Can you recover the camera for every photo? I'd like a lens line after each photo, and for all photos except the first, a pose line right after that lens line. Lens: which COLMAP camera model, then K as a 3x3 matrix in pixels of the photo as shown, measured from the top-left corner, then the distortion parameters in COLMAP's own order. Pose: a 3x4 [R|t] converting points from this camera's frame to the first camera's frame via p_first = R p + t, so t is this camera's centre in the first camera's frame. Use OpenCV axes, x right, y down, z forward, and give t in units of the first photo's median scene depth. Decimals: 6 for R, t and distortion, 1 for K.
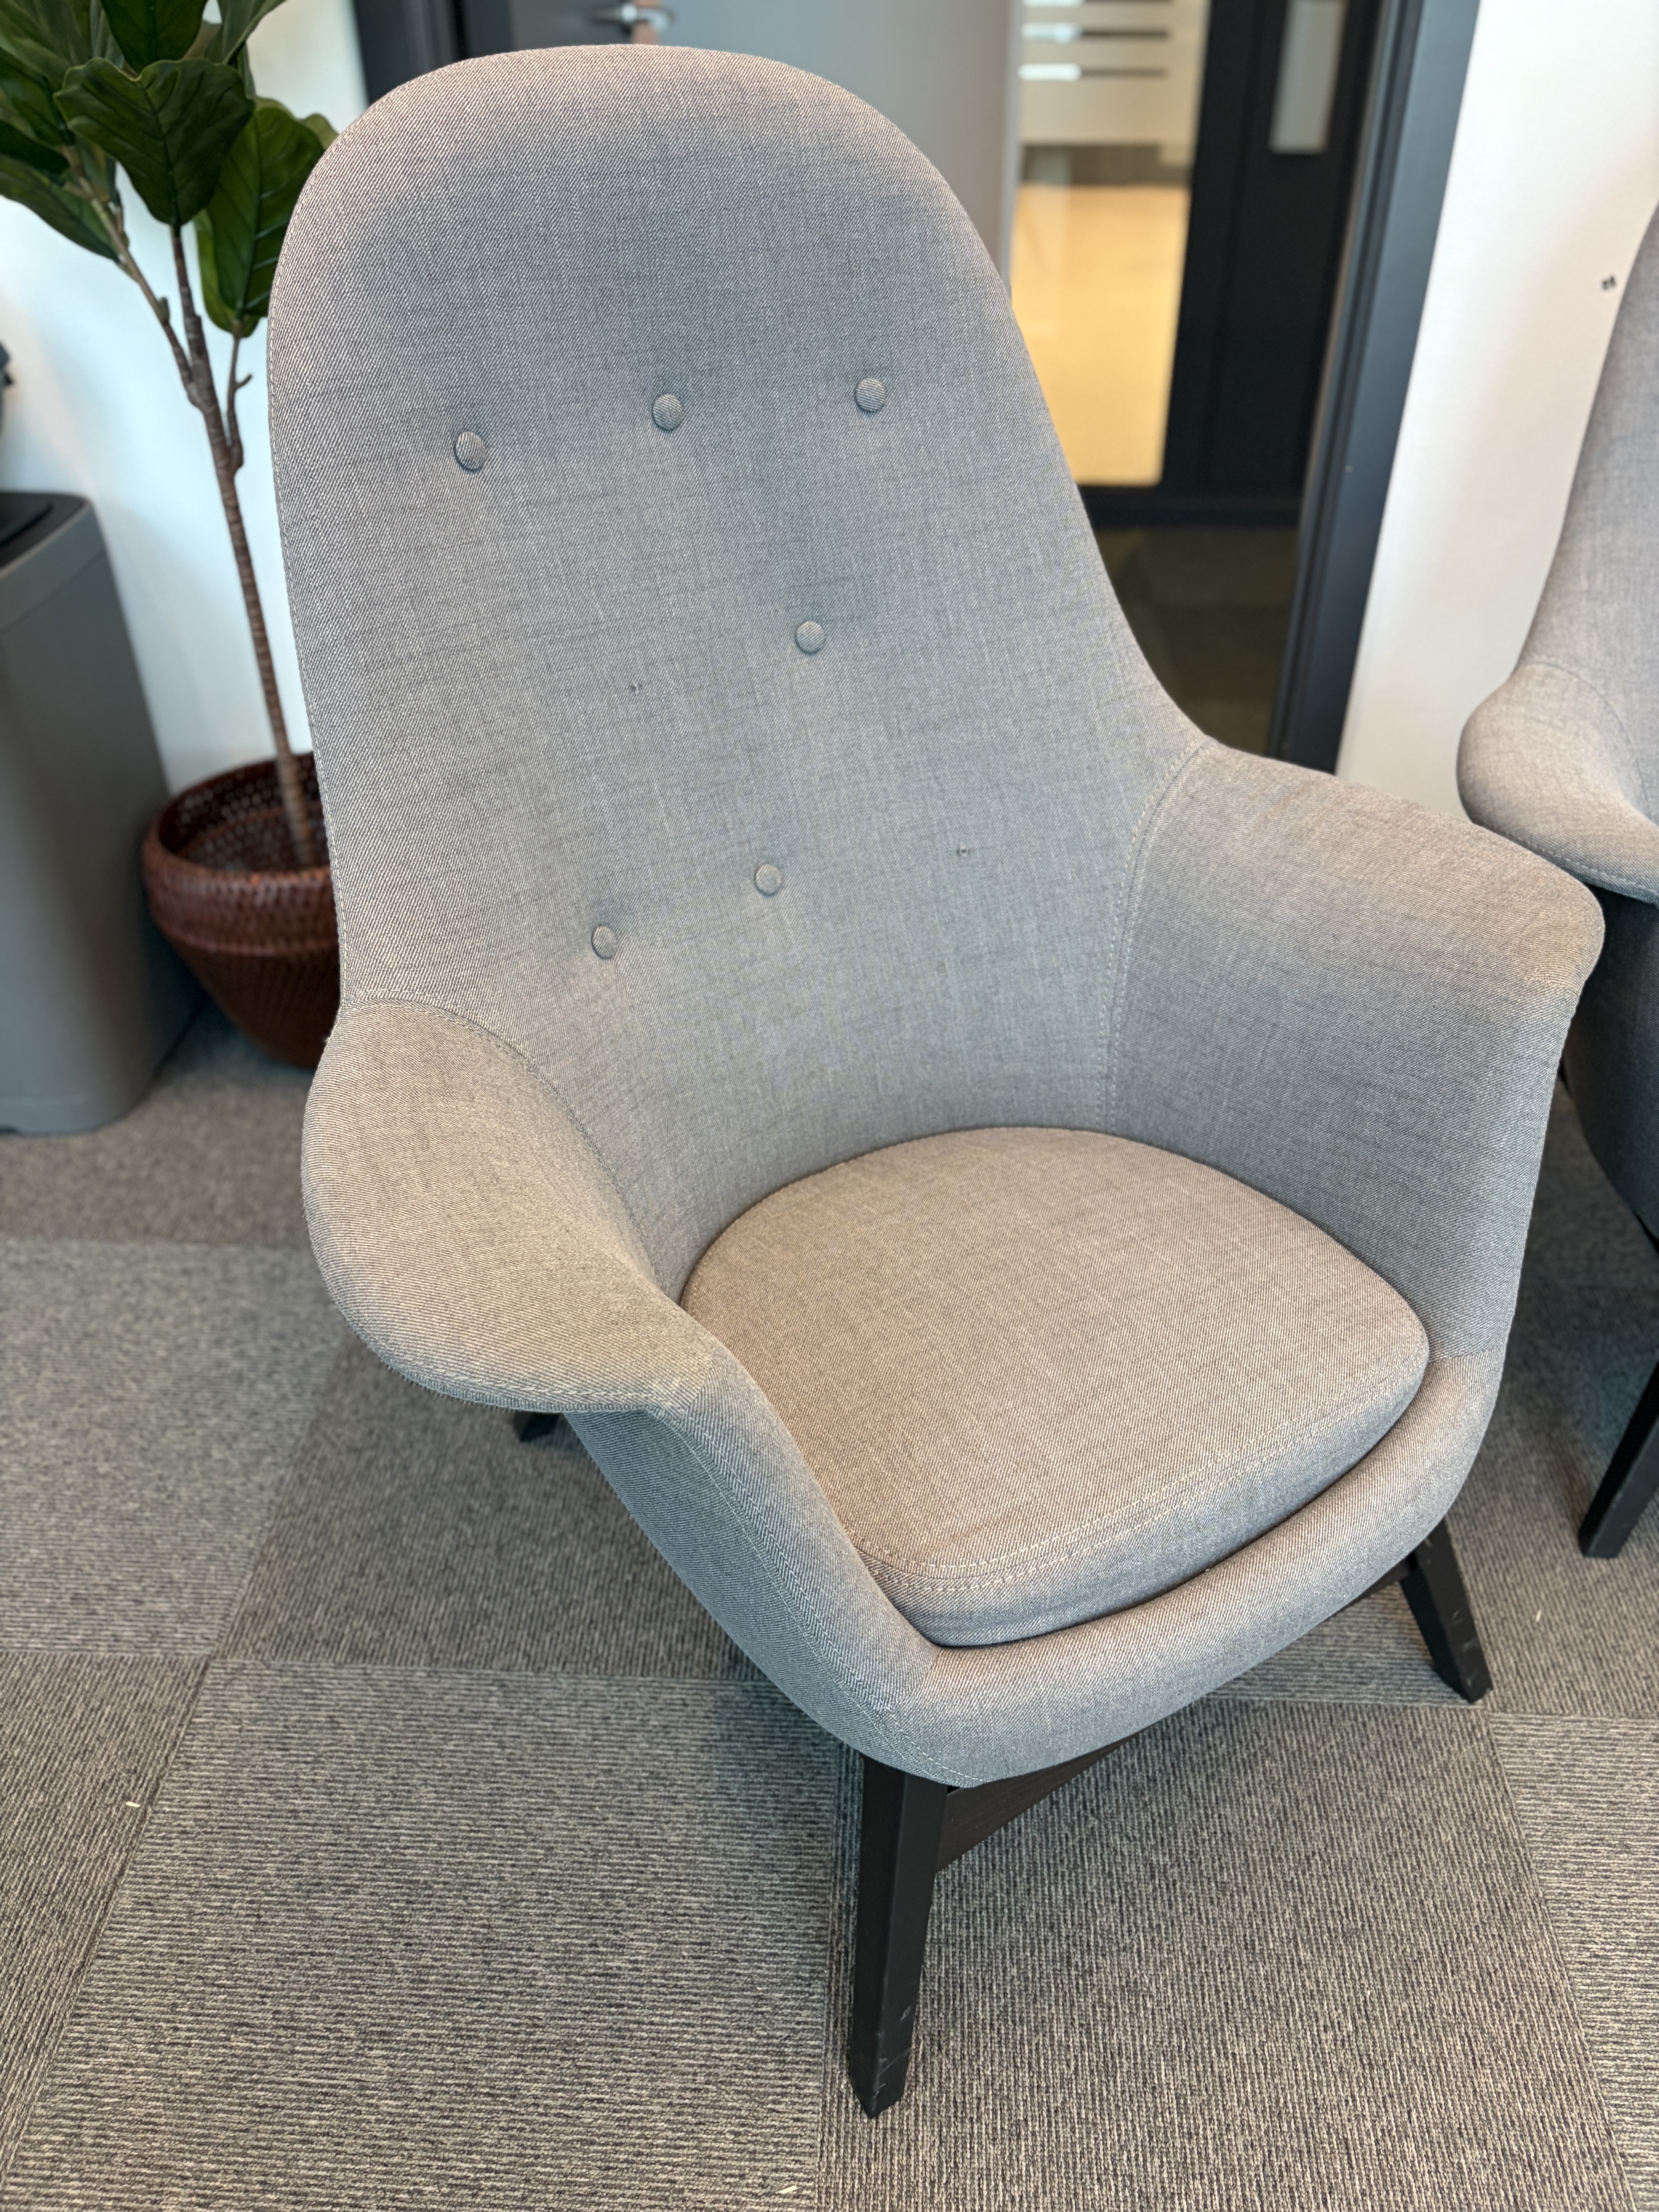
lens RADIAL K [[1679.6, 0, 808.4], [0, 1679.6, 1121.2], [0, 0, 1]] dist [0.038994, -0.054721]
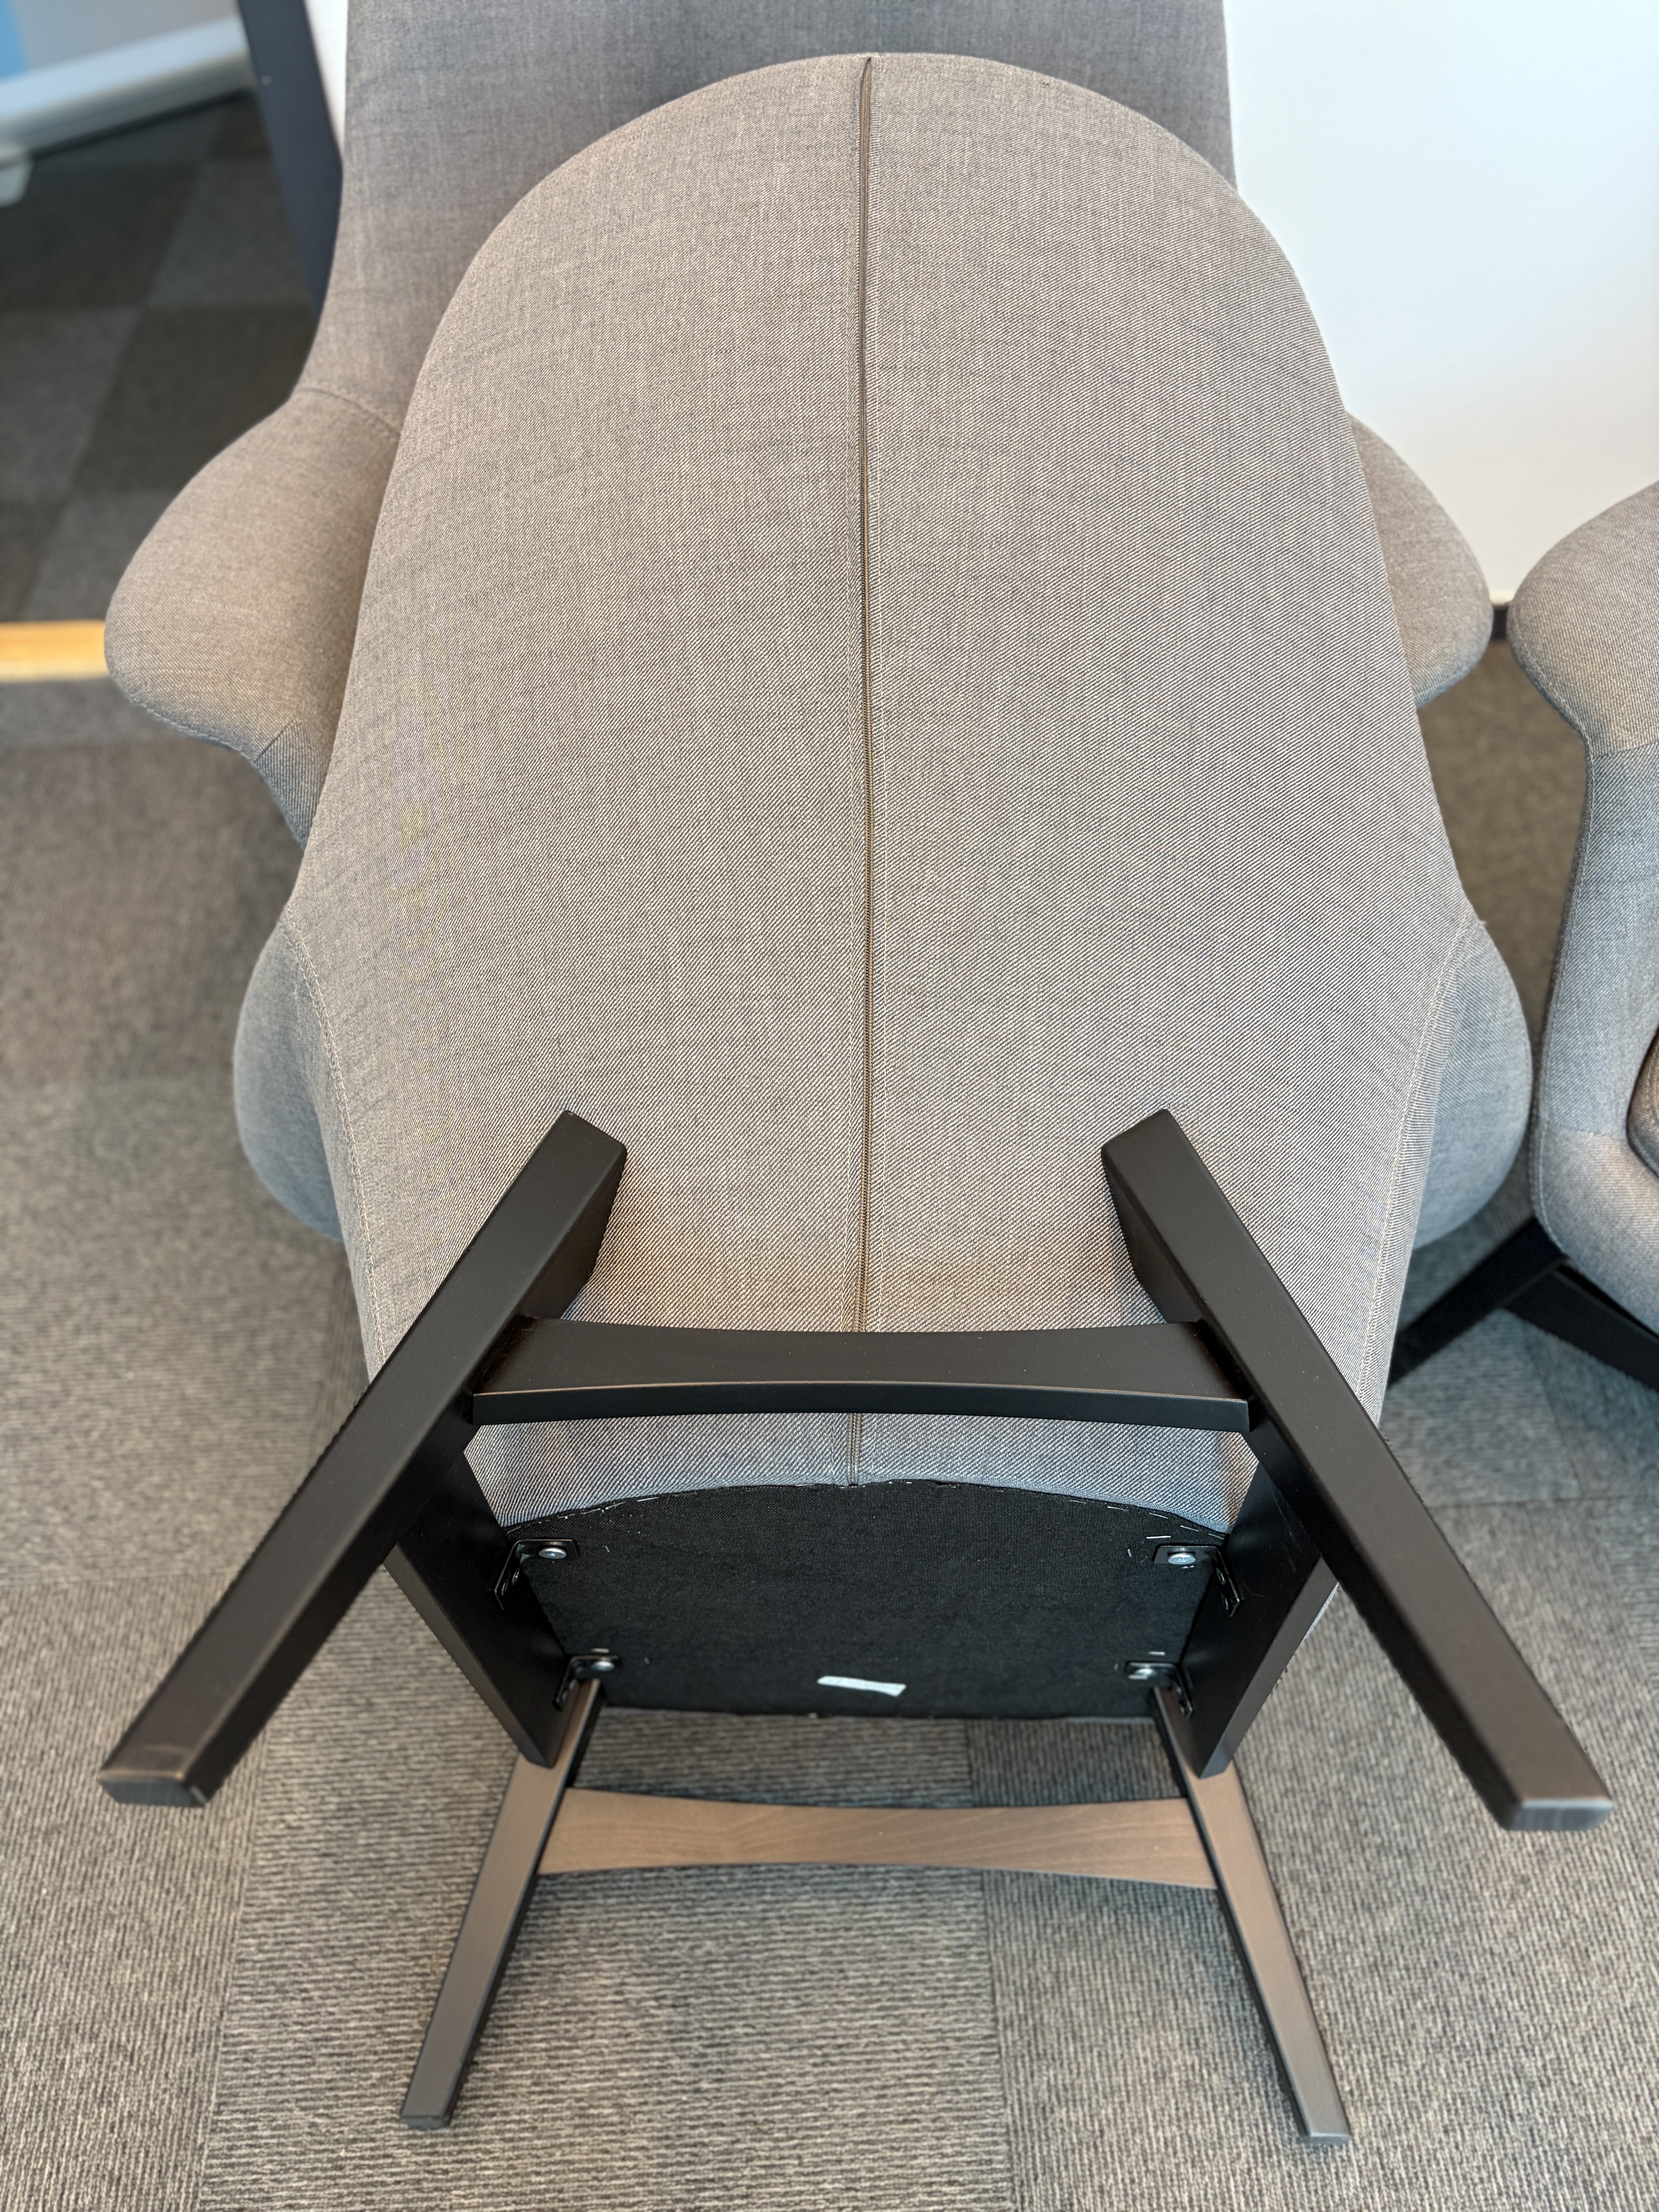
lens RADIAL K [[1688.9, 0, 836.0], [0, 1688.9, 1119.9], [0, 0, 1]] dist [0.047089, -0.059613]
pose [[0.994379, -0.087027, 0.060306, 0.707874], [0.067459, 0.959741, 0.272667, -0.160382], [-0.081608, -0.267066, 0.960217, 0.091639]]
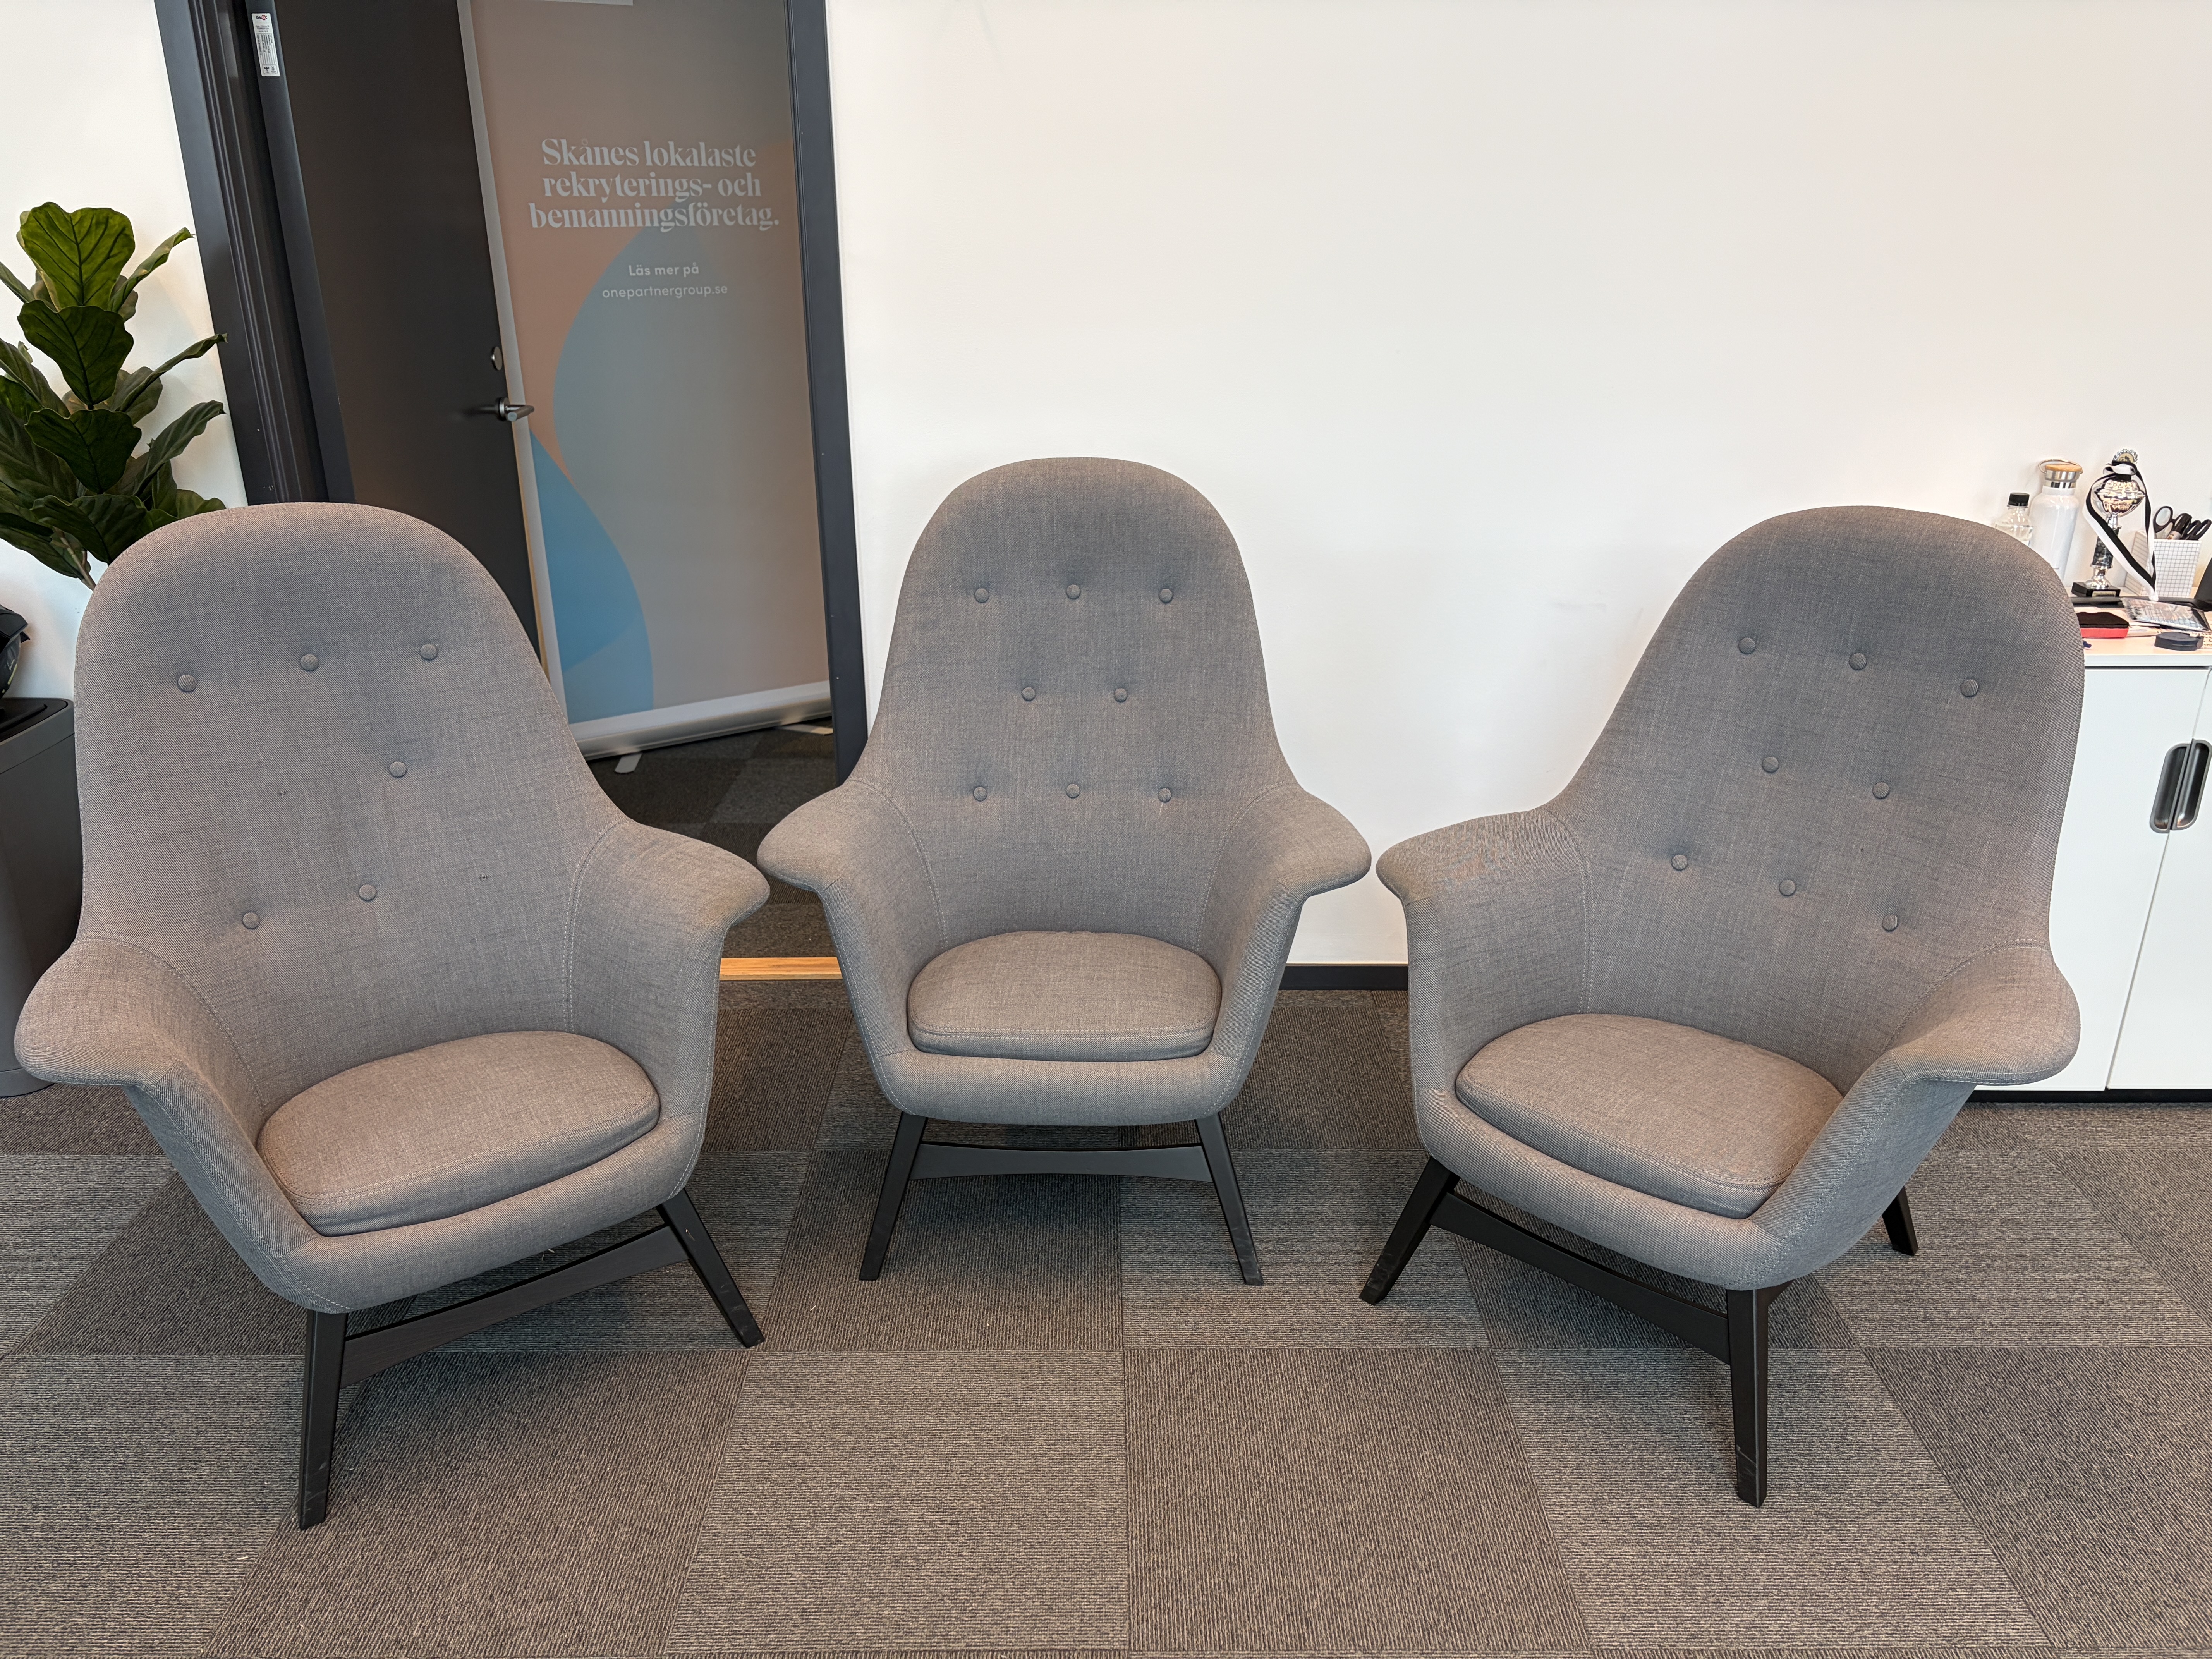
lens RADIAL K [[1688.9, 0, 1124.0], [0, 1688.9, 818.9], [0, 0, 1]] dist [0.047089, -0.059613]
pose [[0.997878, -0.015611, 0.063209, 0.709439], [0.031861, 0.963727, -0.264980, 0.309540], [-0.056780, 0.266432, 0.962180, -0.902839]]
